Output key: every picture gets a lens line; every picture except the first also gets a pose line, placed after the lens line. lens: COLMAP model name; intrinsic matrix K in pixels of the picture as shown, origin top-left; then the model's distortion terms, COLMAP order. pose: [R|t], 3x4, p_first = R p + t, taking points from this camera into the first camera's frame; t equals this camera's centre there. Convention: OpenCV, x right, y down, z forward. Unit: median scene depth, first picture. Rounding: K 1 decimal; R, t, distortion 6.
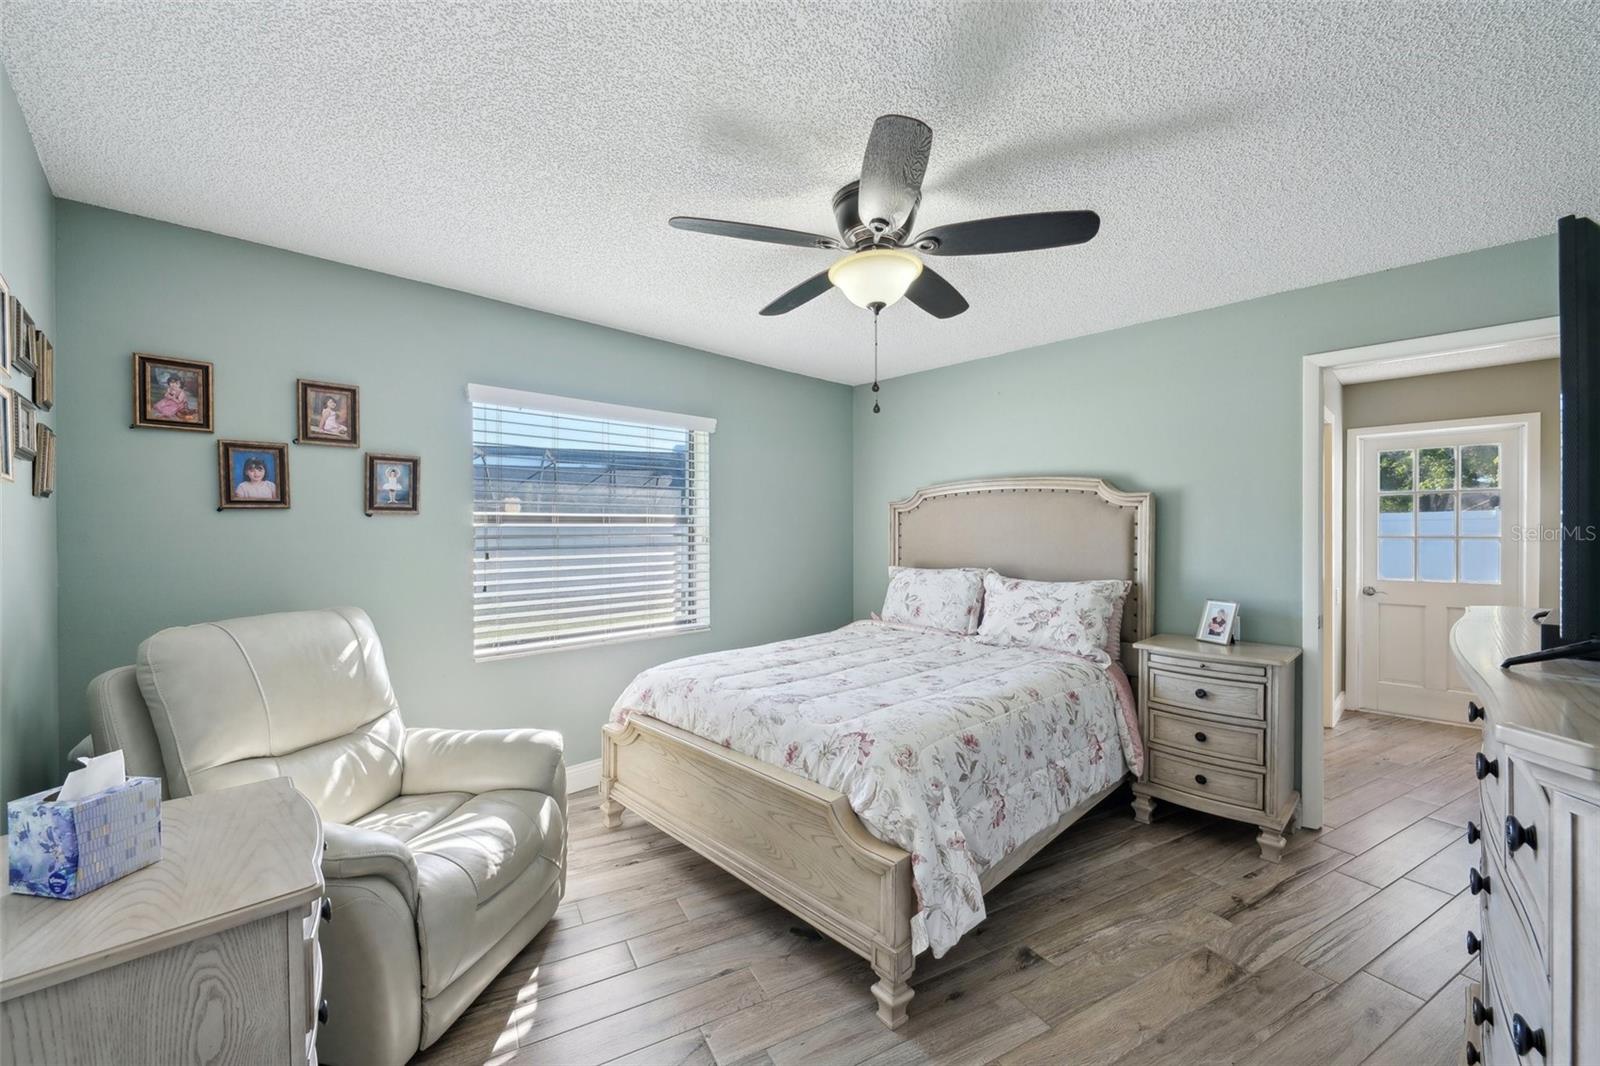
lens RADIAL K [[622.9, 0, 797.4], [0, 622.9, 537.8], [0, 0, 1]] dist [-0.001132, -0.000126]
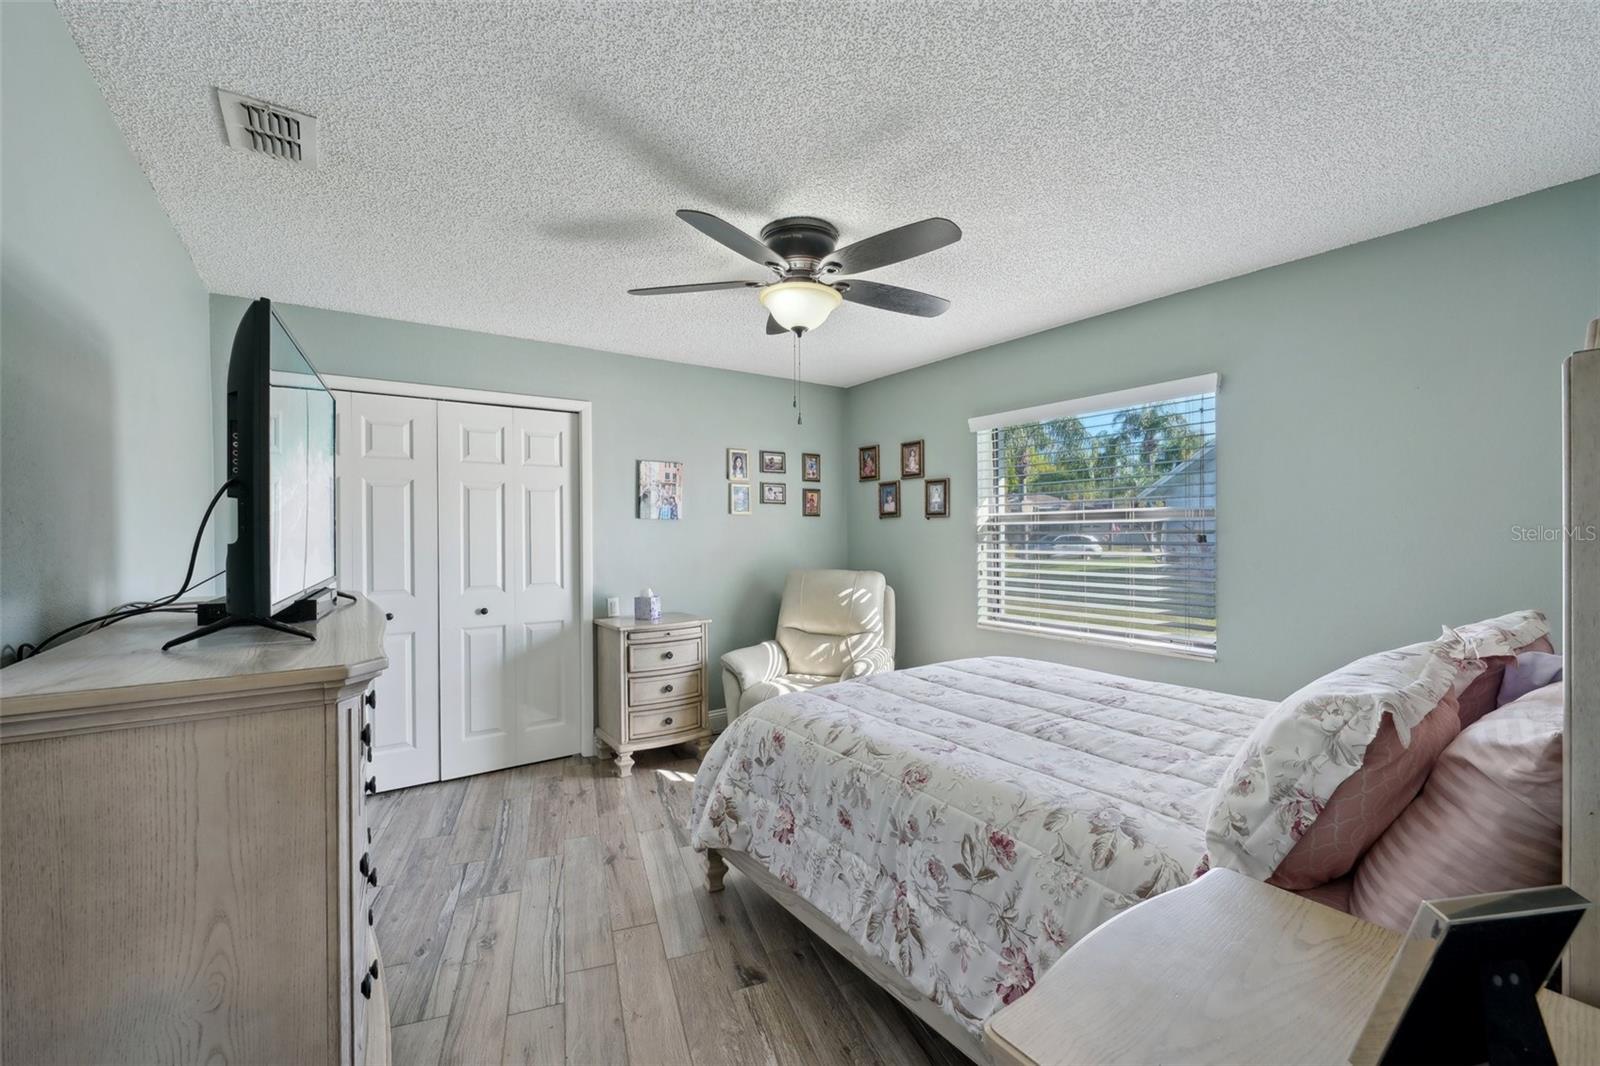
lens RADIAL K [[653.7, 0, 794.7], [0, 653.7, 537.2], [0, 0, 1]] dist [-0.000028, 0.000002]
pose [[-0.151838, 0.012828, -0.988322, 1.109190], [-0.003609, 0.999902, 0.013533, -0.011762], [0.988399, 0.005622, -0.151777, 1.002253]]
